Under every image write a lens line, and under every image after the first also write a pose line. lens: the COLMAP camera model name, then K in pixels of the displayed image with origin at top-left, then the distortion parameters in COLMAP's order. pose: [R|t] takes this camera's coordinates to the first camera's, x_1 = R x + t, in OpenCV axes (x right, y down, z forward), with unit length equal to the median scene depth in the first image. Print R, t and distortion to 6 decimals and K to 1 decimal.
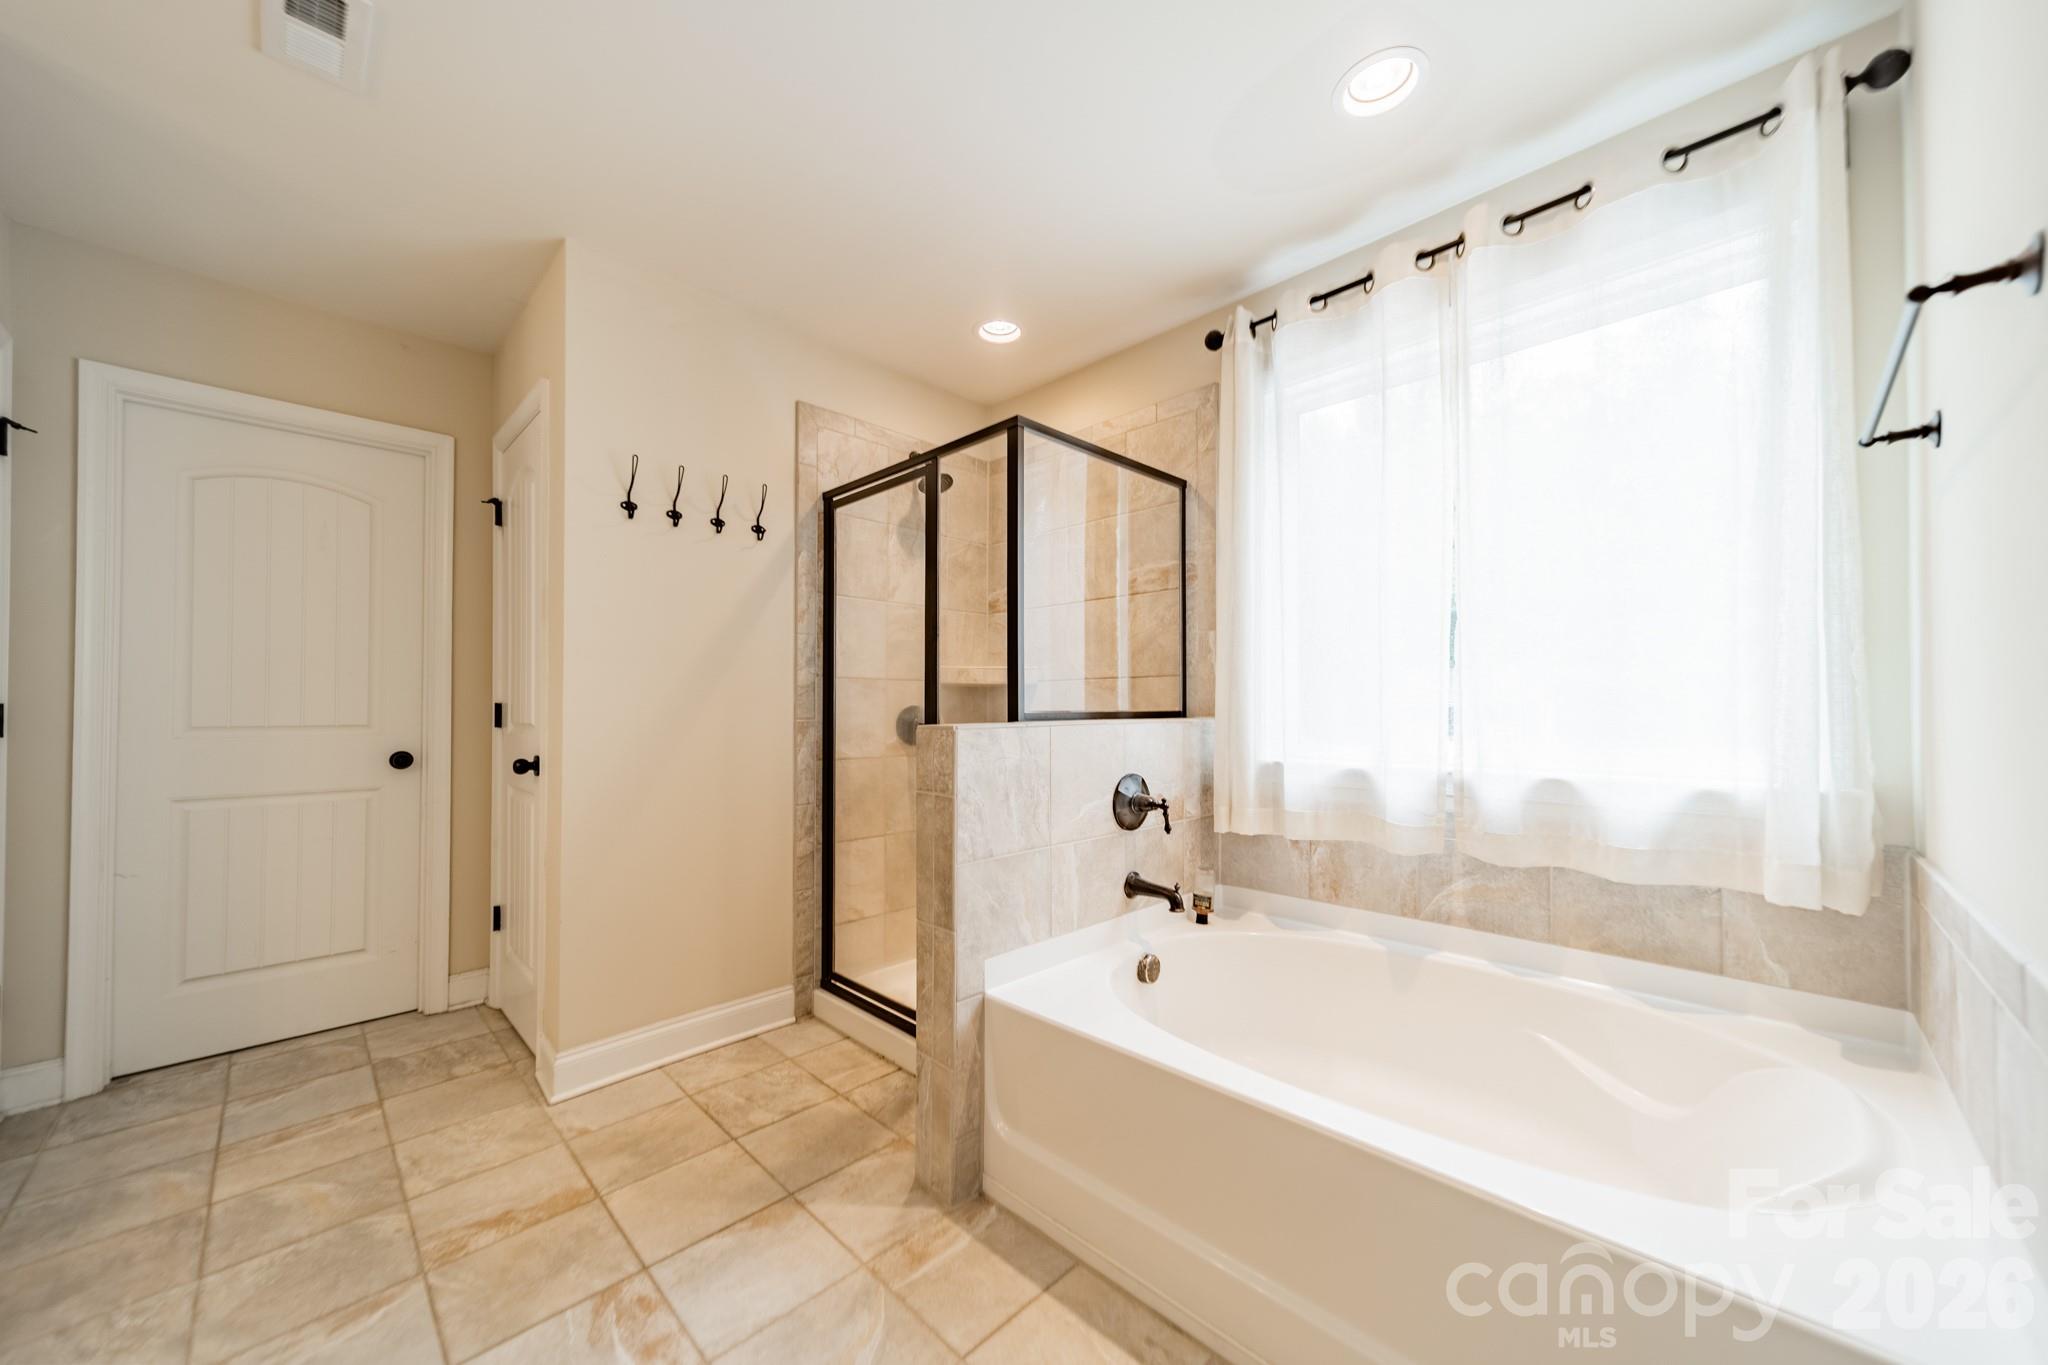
lens RADIAL K [[735.2, 0, 1033.6], [0, 735.2, 698.7], [0, 0, 1]] dist [0.007311, 0.000197]
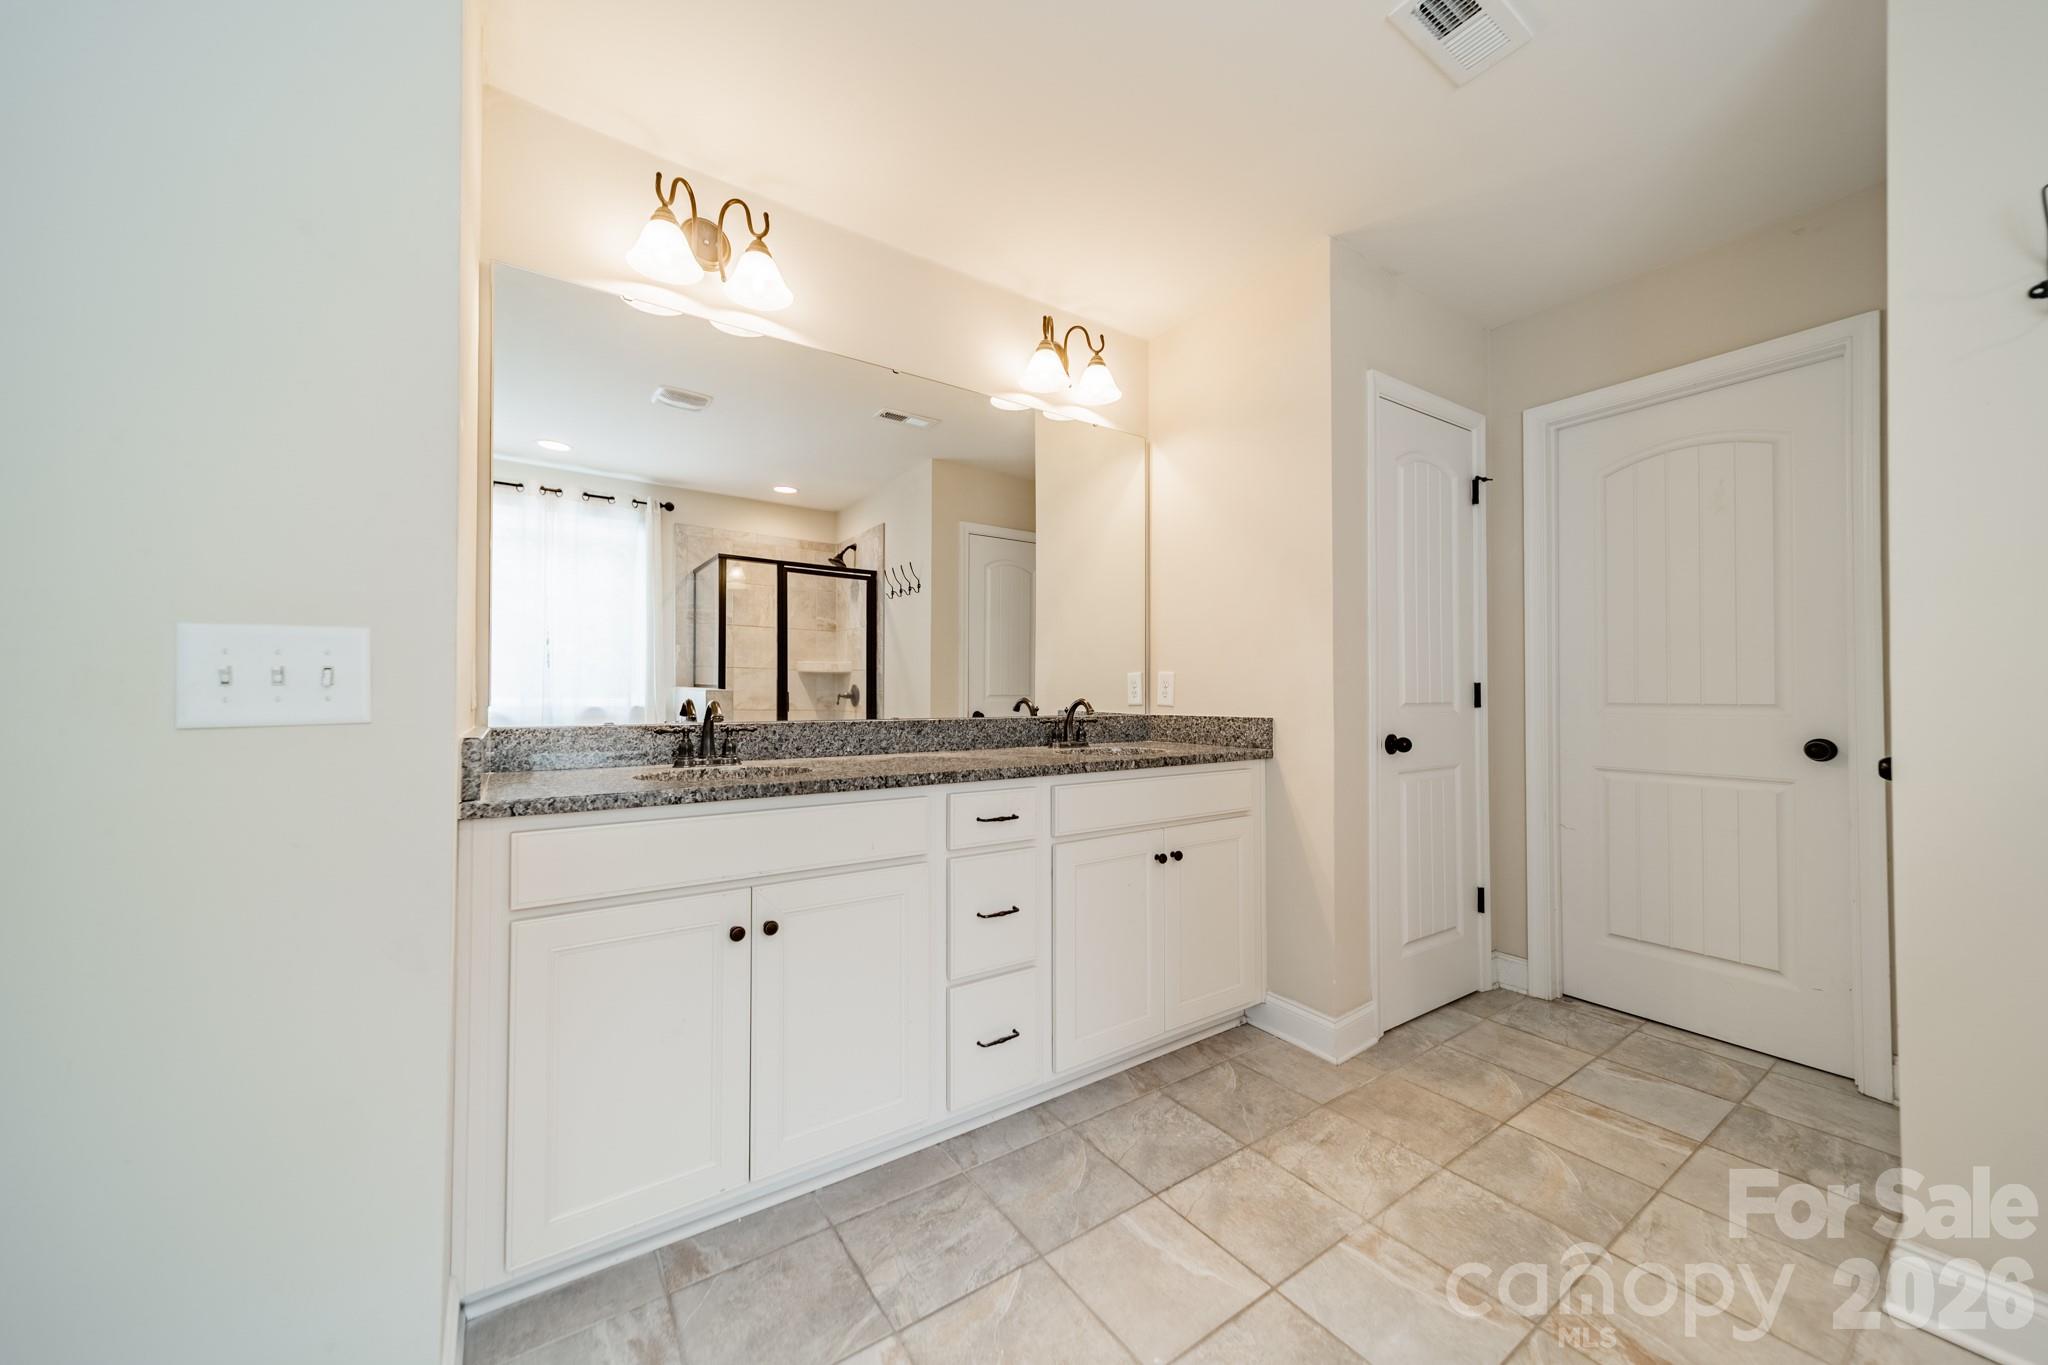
lens RADIAL K [[735.2, 0, 1024.7], [0, 735.2, 681.0], [0, 0, 1]] dist [0.007311, 0.000197]
pose [[-0.186167, -0.015077, -0.982402, 0.113873], [0.011475, 0.999781, -0.017519, 0.017116], [0.982451, -0.014534, -0.185953, 0.414640]]
